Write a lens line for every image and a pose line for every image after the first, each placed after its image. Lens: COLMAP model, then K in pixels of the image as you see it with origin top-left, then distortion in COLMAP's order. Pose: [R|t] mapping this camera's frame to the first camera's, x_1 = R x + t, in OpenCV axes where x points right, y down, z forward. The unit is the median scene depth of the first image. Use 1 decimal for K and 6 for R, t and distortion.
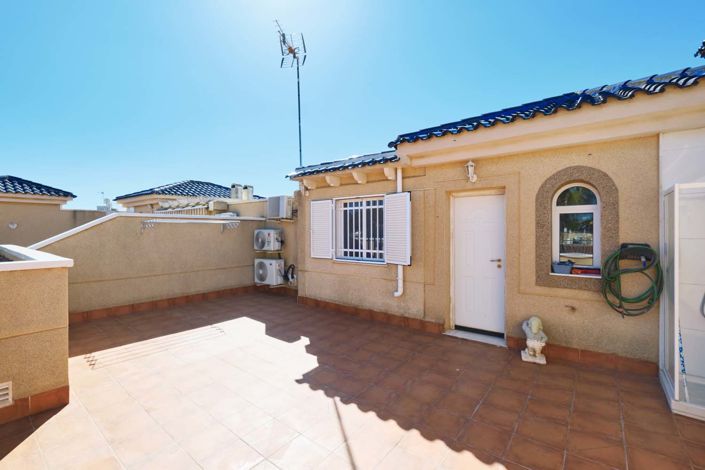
lens RADIAL K [[313.8, 0, 352.5], [0, 313.8, 235.0], [0, 0, 1]] dist [-0.002678, -0.000369]
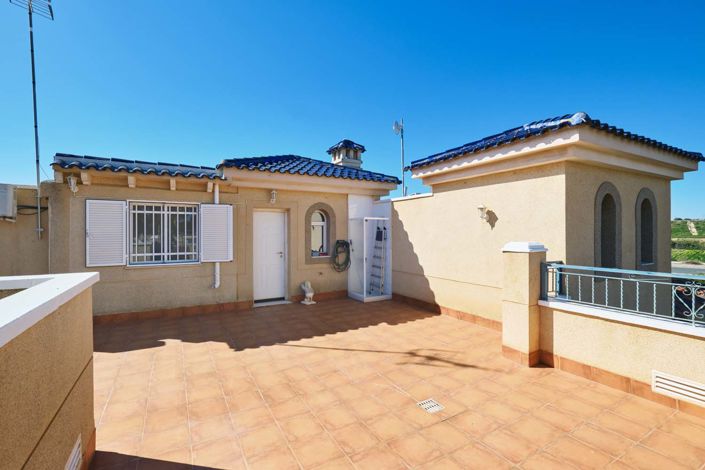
lens RADIAL K [[313.8, 0, 352.5], [0, 313.8, 235.0], [0, 0, 1]] dist [-0.002678, -0.000369]
pose [[0.373505, -0.005269, 0.927613, -0.825702], [0.011353, 0.999935, 0.001108, -0.007724], [-0.927559, 0.010117, 0.373541, 0.044920]]
